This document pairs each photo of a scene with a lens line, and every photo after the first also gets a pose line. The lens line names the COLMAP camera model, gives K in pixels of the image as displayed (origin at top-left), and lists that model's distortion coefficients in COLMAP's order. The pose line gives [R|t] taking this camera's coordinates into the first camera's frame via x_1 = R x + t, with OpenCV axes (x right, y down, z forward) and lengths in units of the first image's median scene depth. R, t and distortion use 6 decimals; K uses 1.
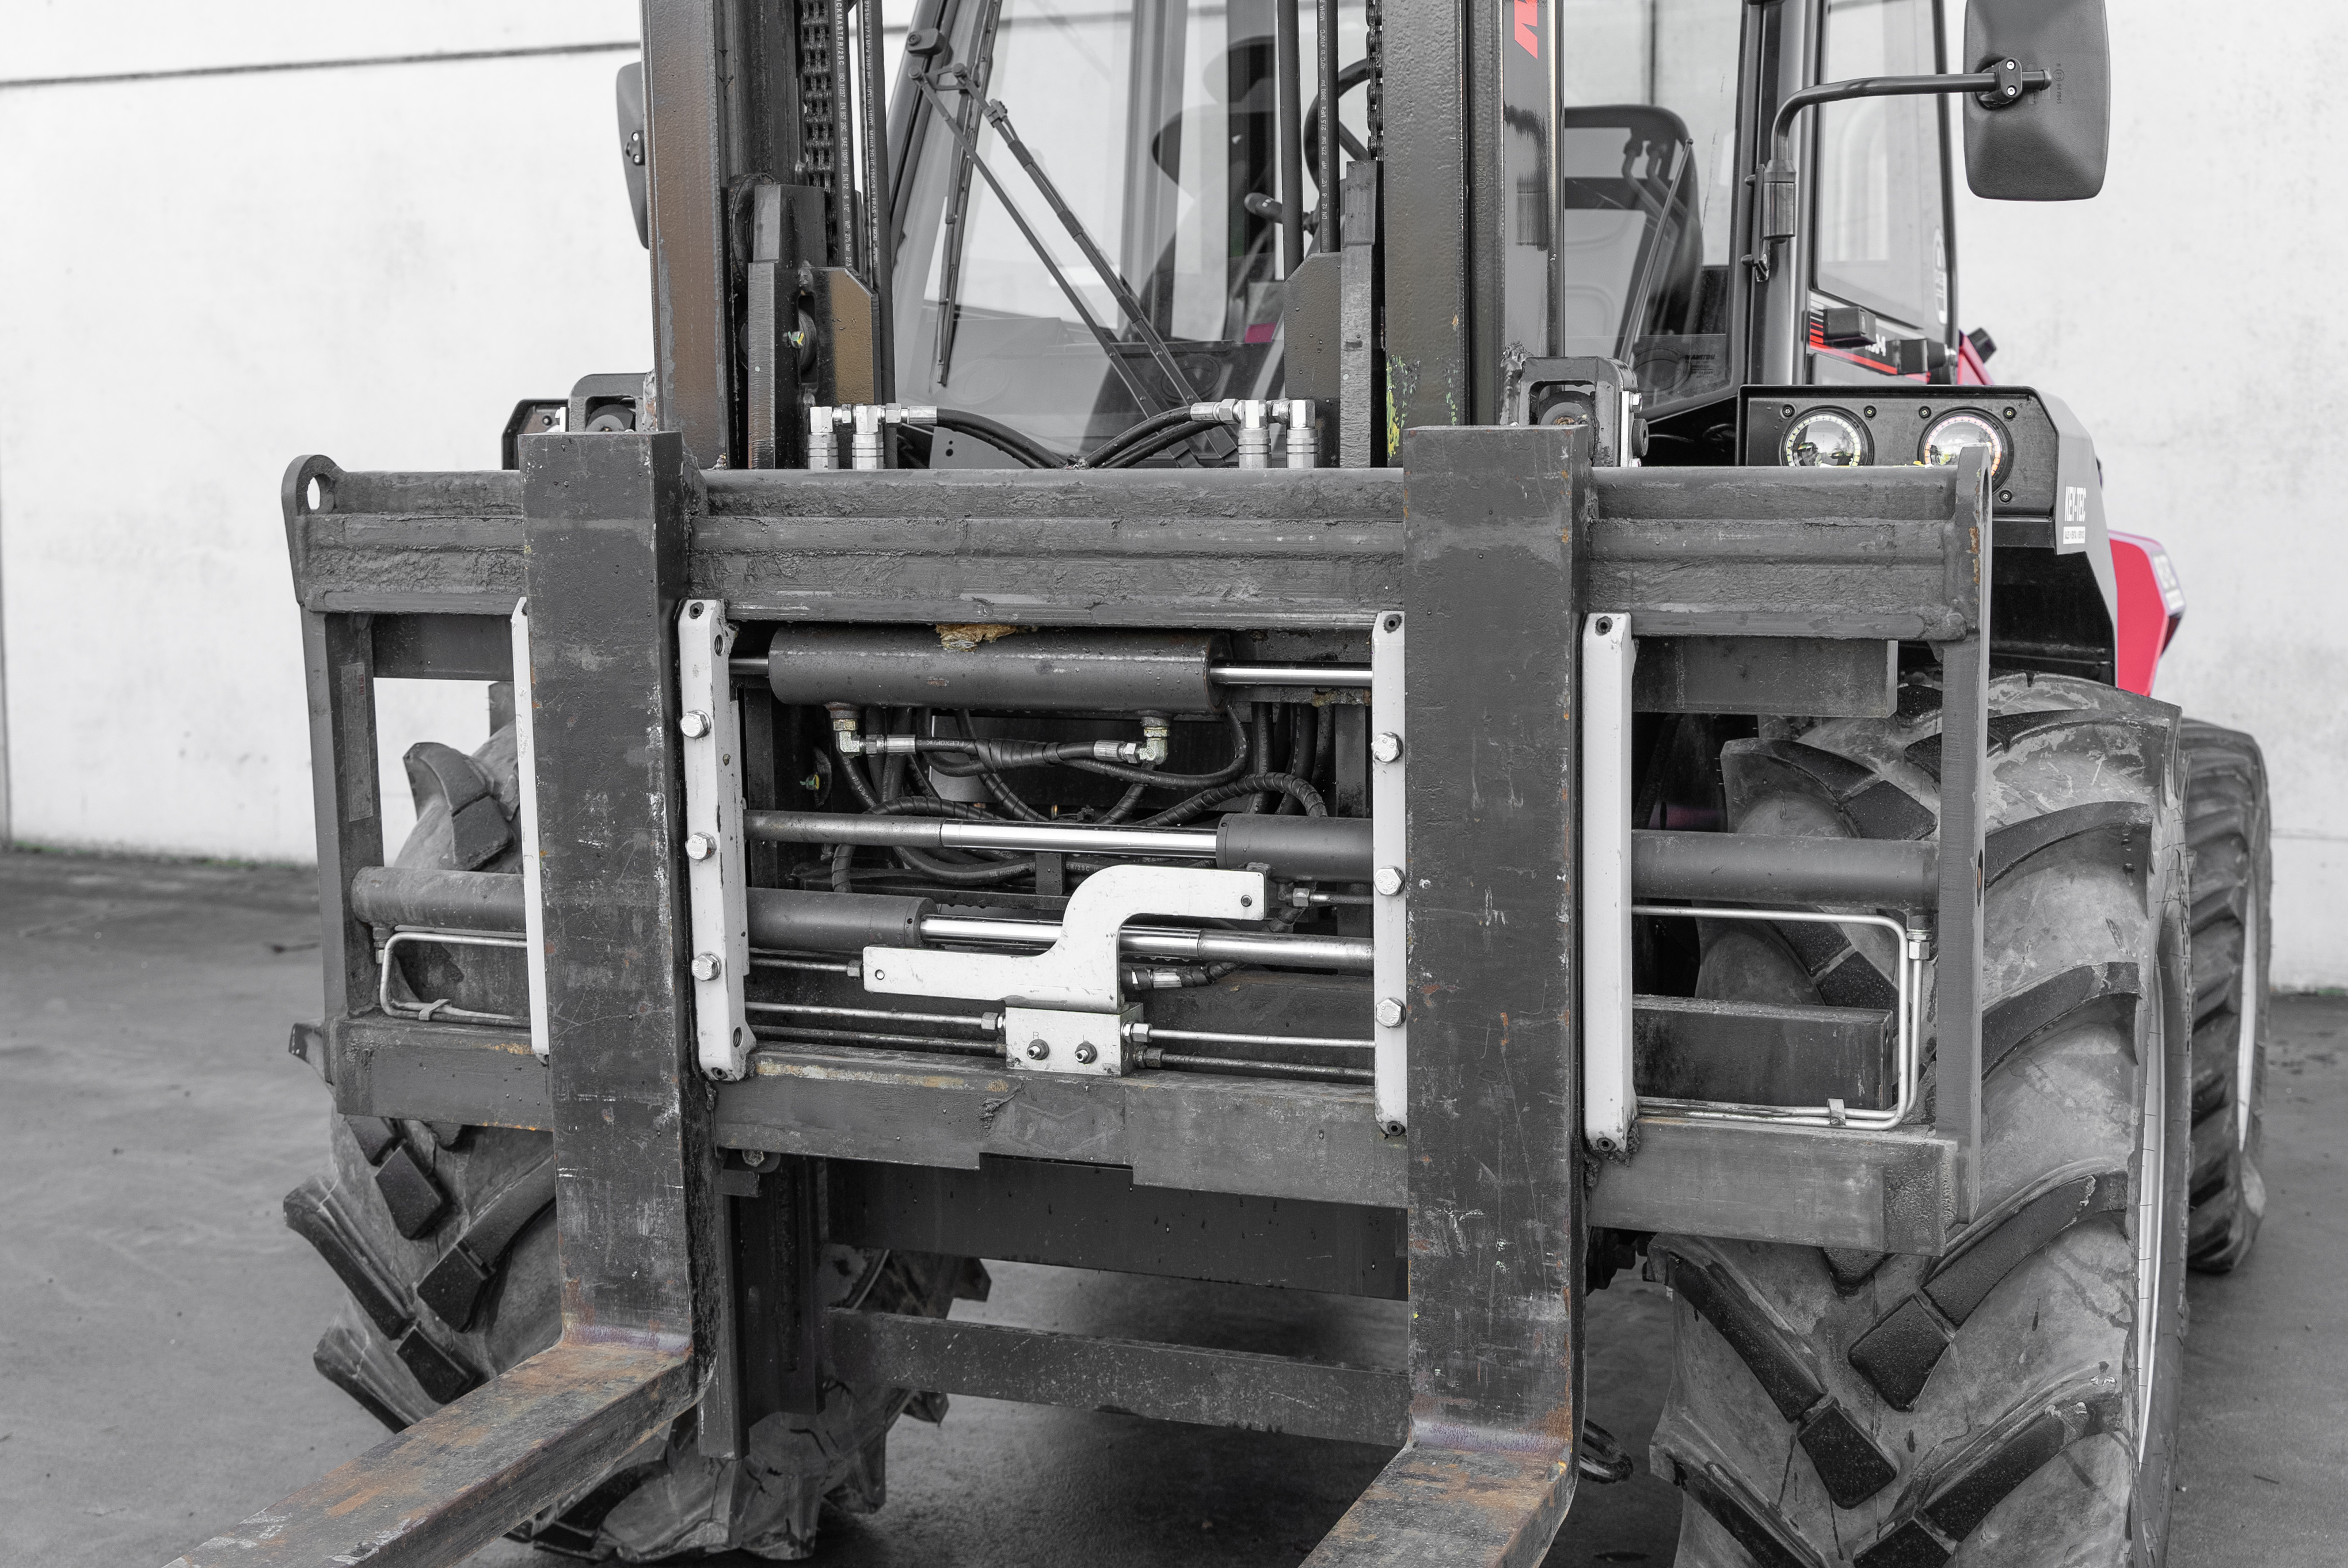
lens RADIAL K [[3124.8, 0, 1139.7], [0, 3124.8, 741.7], [0, 0, 1]] dist [0.008409, -0.014367]
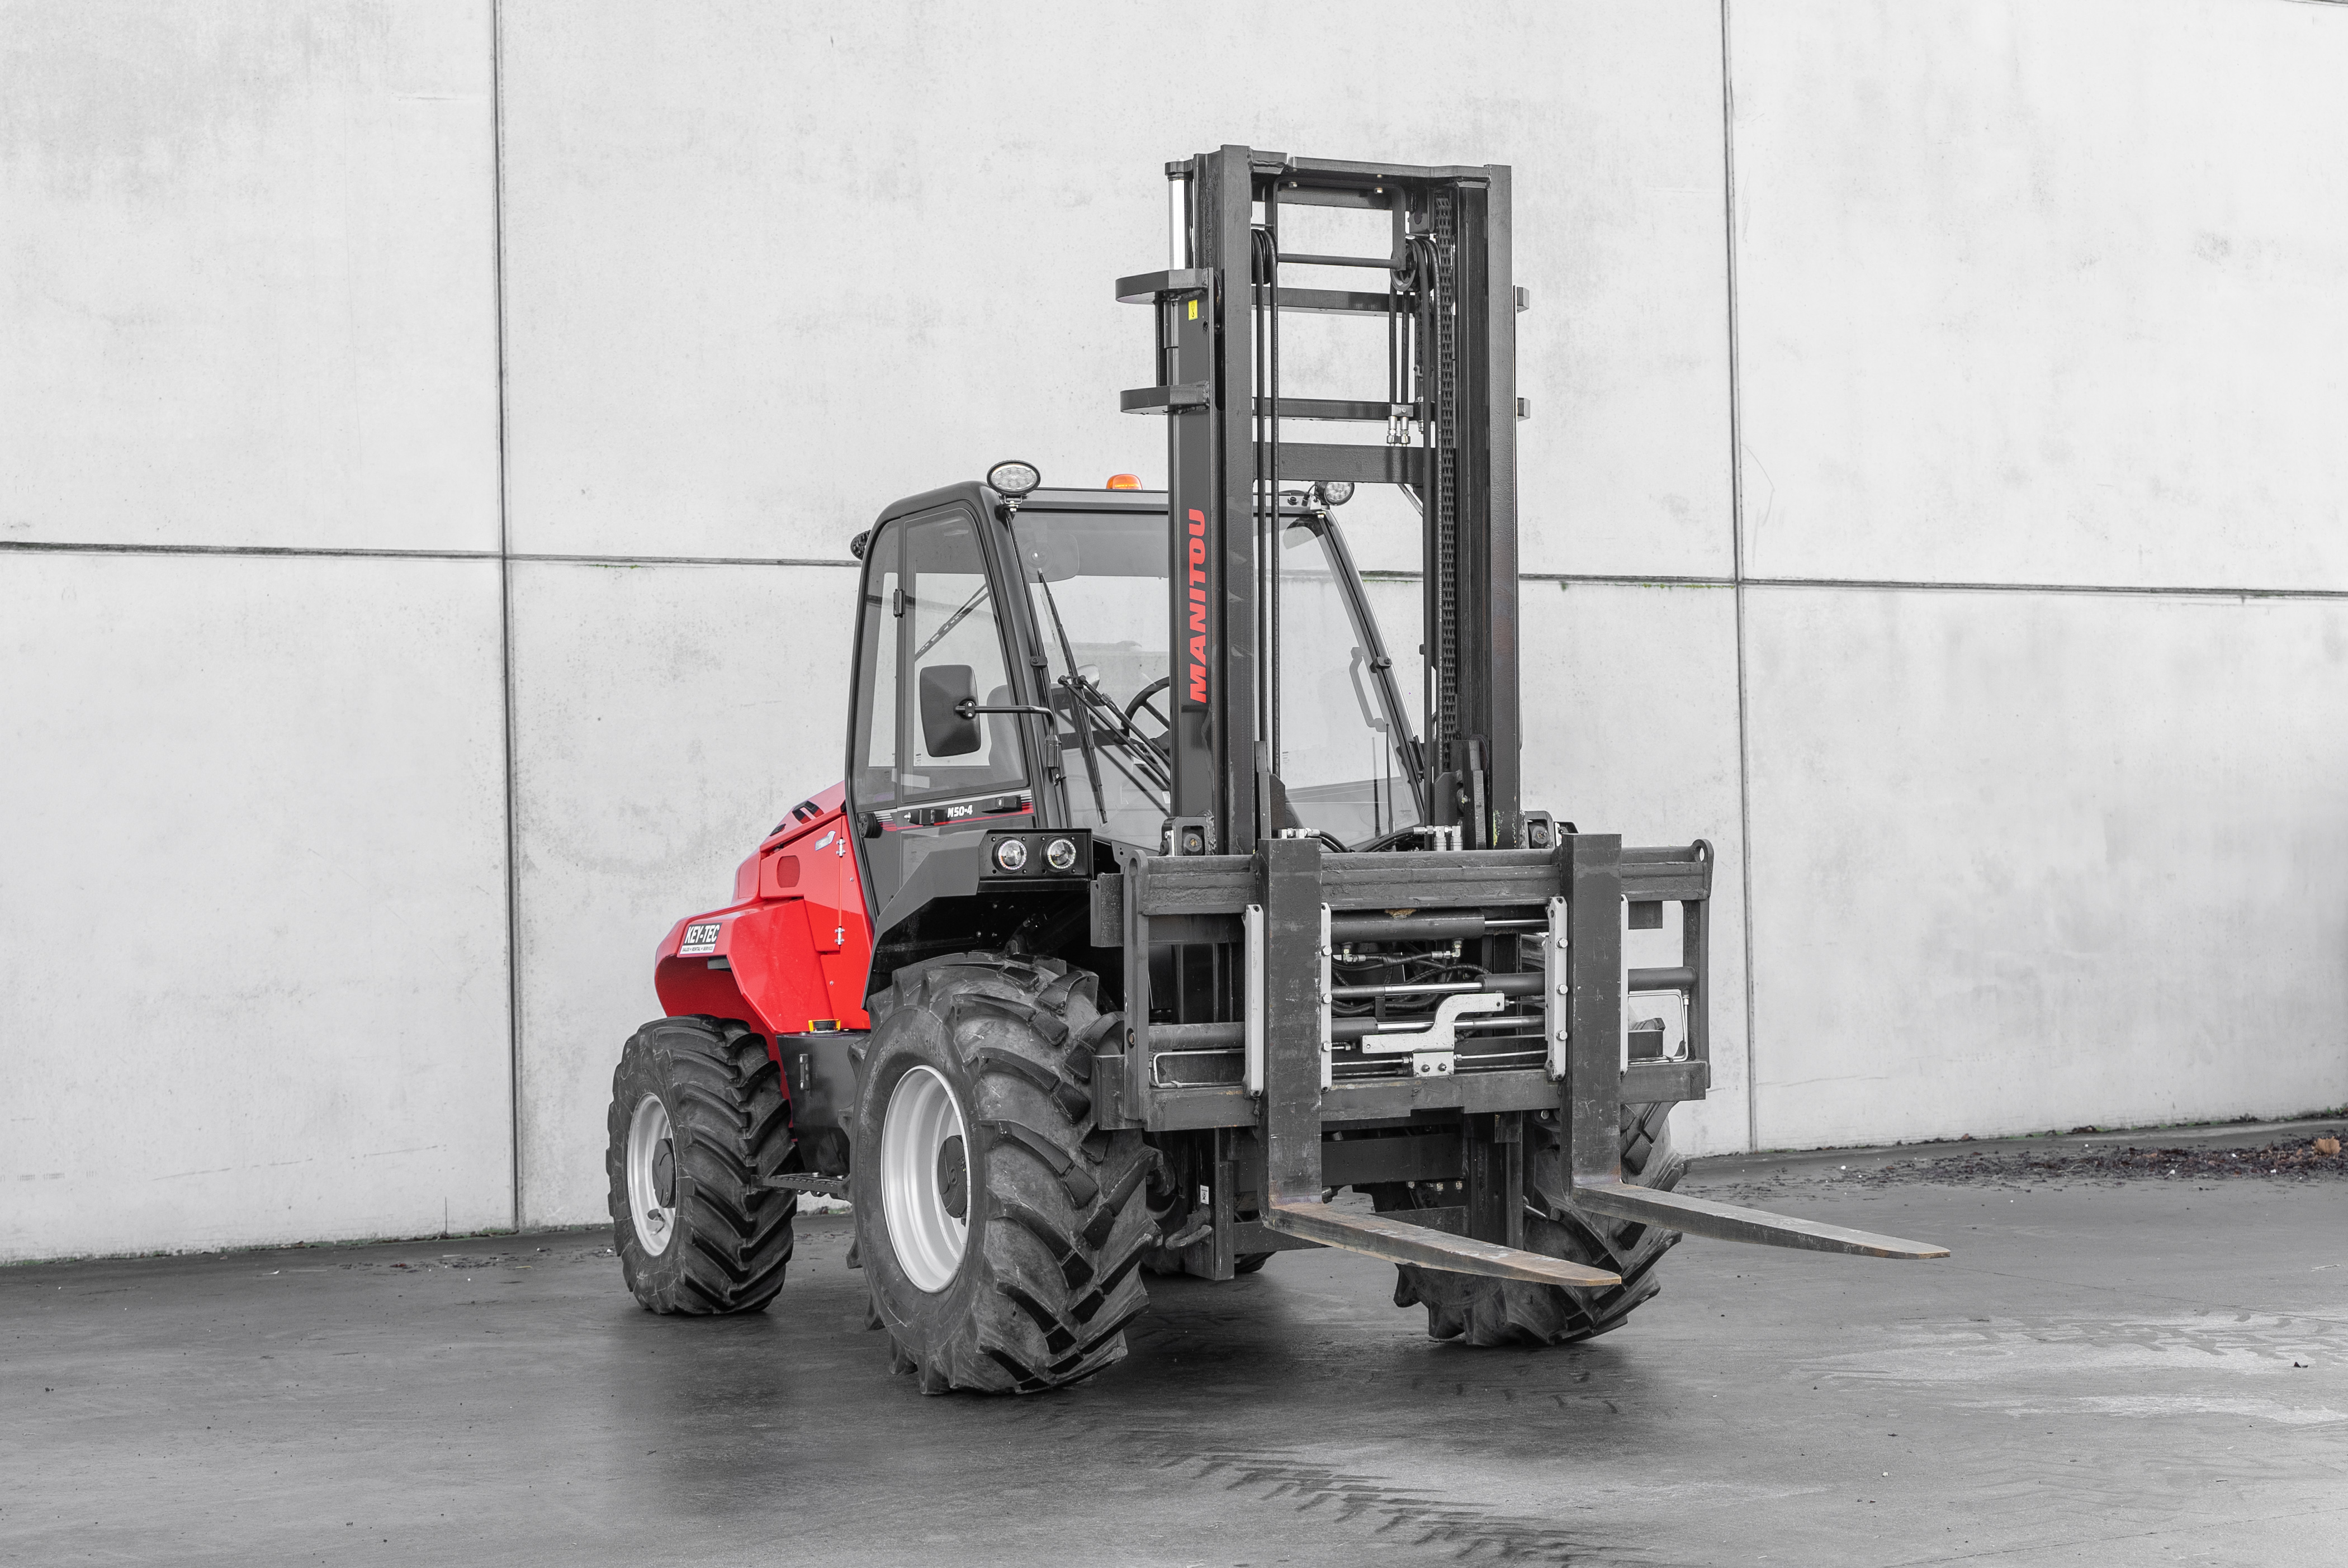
lens RADIAL K [[3688.6, 0, 1174.0], [0, 3688.6, 784.0], [0, 0, 1]] dist [-0.012682, -0.015479]
pose [[0.656904, 0.008157, 0.753931, -2.559797], [0.090288, 0.991895, -0.089400, 0.120606], [-0.748549, 0.126798, 0.650843, -0.920501]]
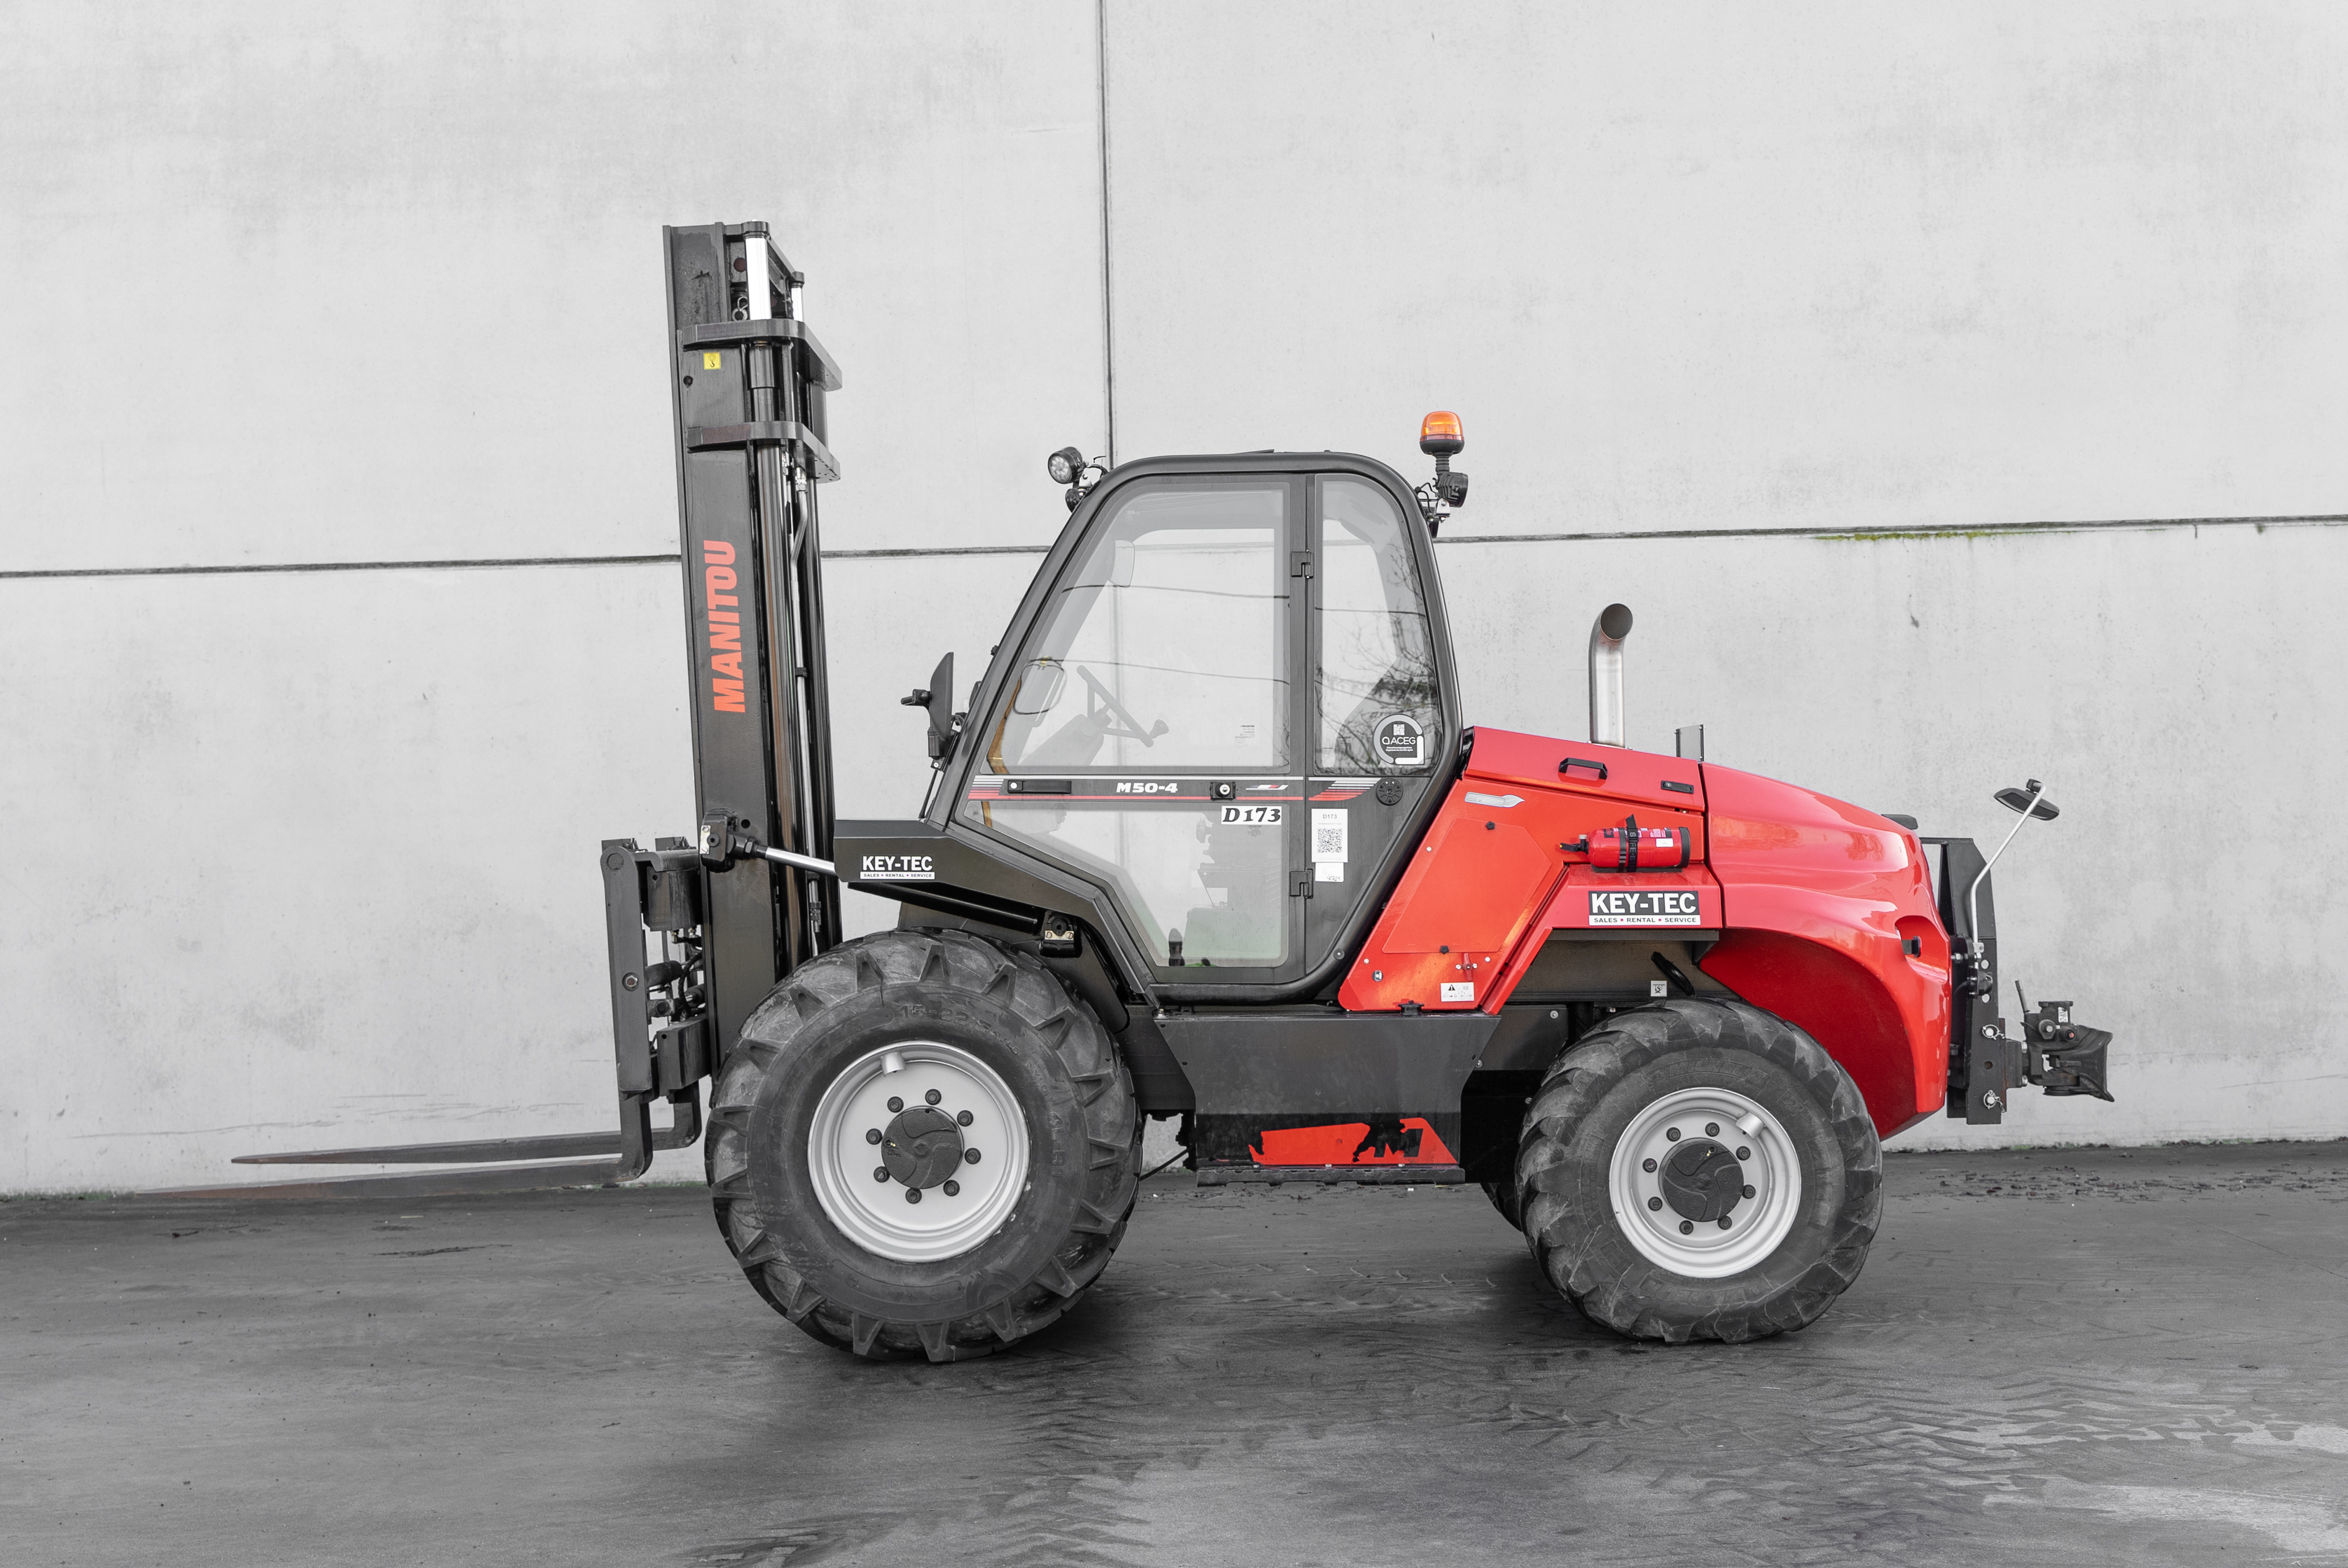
lens RADIAL K [[3150.8, 0, 1174.0], [0, 3150.8, 784.0], [0, 0, 1]] dist [-0.001356, -0.007478]
pose [[0.919644, -0.011859, 0.392574, -1.196011], [0.059461, 0.992227, -0.109320, 0.138818], [-0.388226, 0.123878, 0.913200, -1.223531]]
